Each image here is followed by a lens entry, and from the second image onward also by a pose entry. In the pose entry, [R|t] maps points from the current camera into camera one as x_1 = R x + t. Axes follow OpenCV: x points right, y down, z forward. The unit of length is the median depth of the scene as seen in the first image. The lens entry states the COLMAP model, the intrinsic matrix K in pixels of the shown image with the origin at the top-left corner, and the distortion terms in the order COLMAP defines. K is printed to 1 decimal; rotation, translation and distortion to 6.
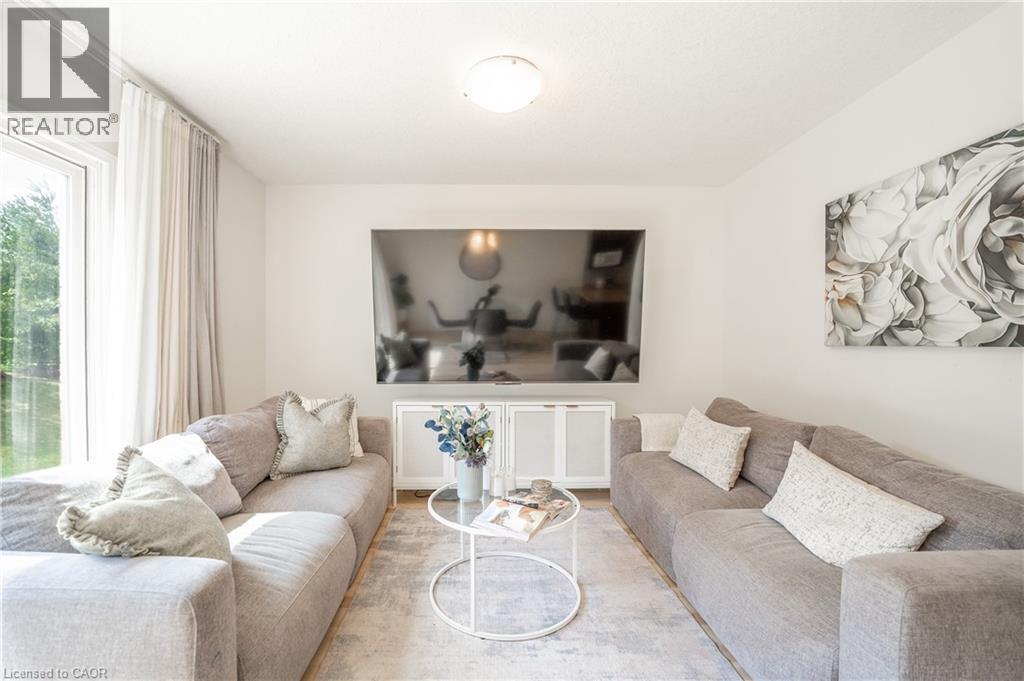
lens RADIAL K [[417.7, 0, 510.8], [0, 417.7, 346.8], [0, 0, 1]] dist [-0.009447, 0.000411]
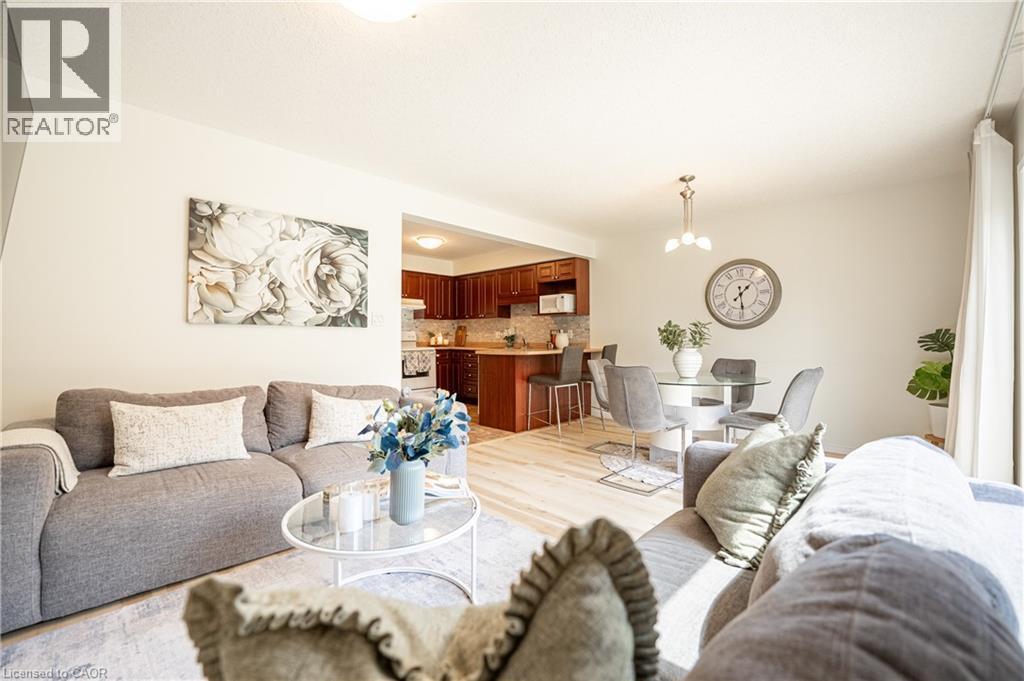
lens RADIAL K [[417.7, 0, 511.6], [0, 417.7, 338.0], [0, 0, 1]] dist [-0.009447, 0.000411]
pose [[-0.632620, -0.008797, 0.774412, -0.824168], [-0.004477, 0.999960, 0.007702, 0.031315], [-0.774449, 0.001405, -0.632634, 1.281310]]
